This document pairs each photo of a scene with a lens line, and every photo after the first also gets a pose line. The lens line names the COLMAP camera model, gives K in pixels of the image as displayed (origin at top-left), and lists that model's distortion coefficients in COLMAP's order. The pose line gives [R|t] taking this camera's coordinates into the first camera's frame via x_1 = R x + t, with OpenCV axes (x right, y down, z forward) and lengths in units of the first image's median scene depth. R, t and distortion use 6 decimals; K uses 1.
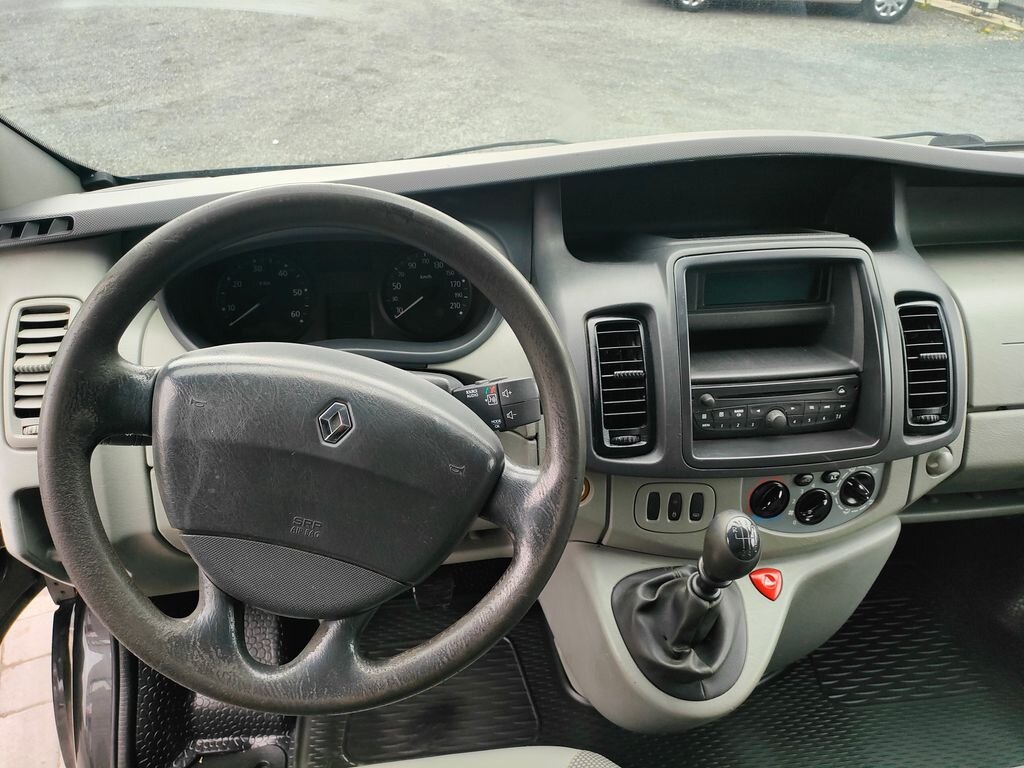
lens RADIAL K [[745.9, 0, 512.4], [0, 745.9, 379.6], [0, 0, 1]] dist [0.068175, -0.063047]
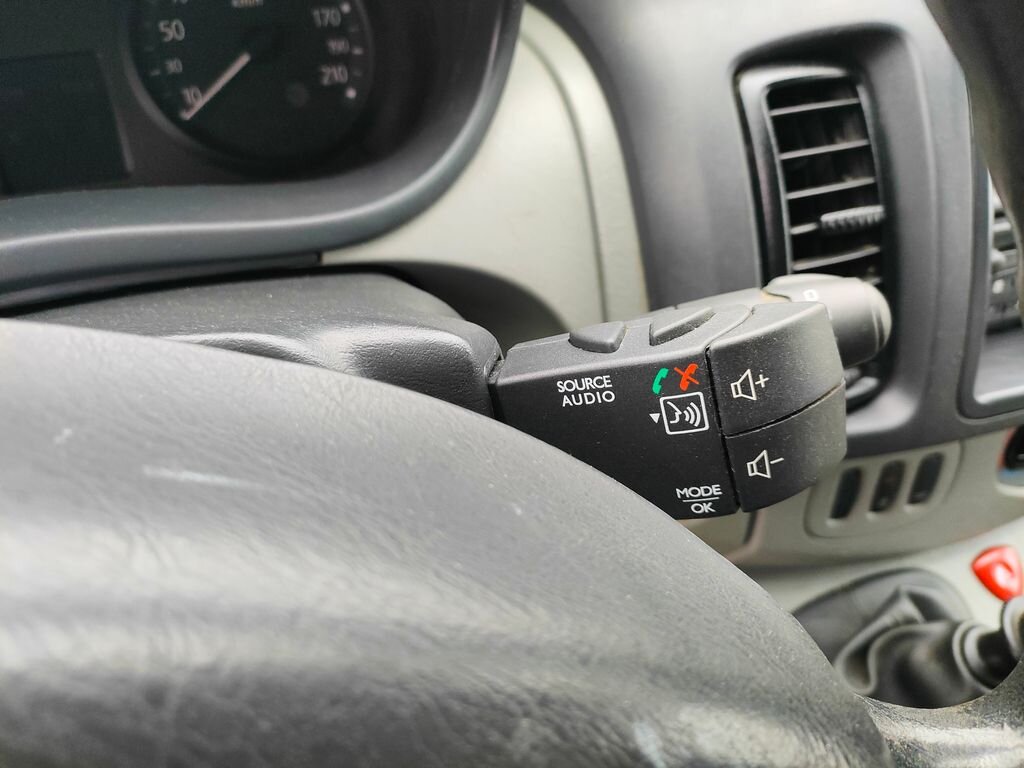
lens RADIAL K [[745.9, 0, 512.4], [0, 745.9, 379.6], [0, 0, 1]] dist [0.068175, -0.063047]
pose [[0.968209, -0.144529, 0.204163, -0.098188], [0.089476, 0.962291, 0.256886, -0.039118], [-0.233591, -0.230452, 0.944631, 0.595181]]
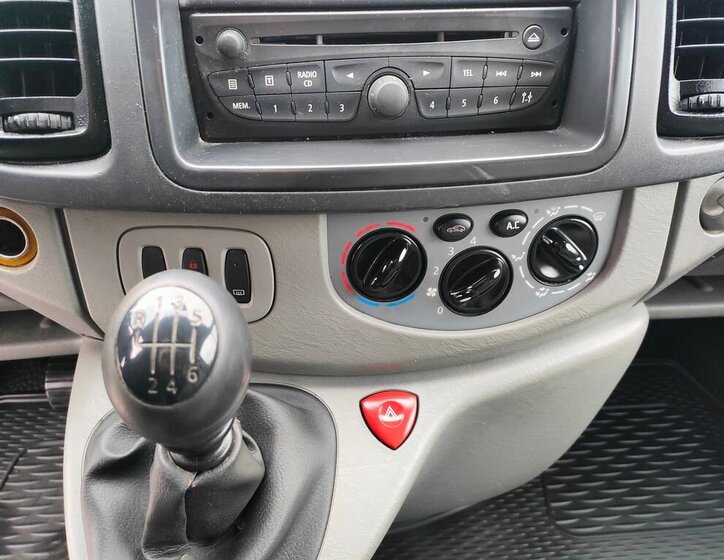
lens RADIAL K [[557.0, 0, 361.5], [0, 557.0, 271.7], [0, 0, 1]] dist [0.063668, -0.078303]
pose [[0.998701, 0.021479, -0.046210, 0.338278], [-0.016127, 0.993438, 0.113229, 0.118732], [0.048339, -0.112337, 0.992494, 0.609135]]
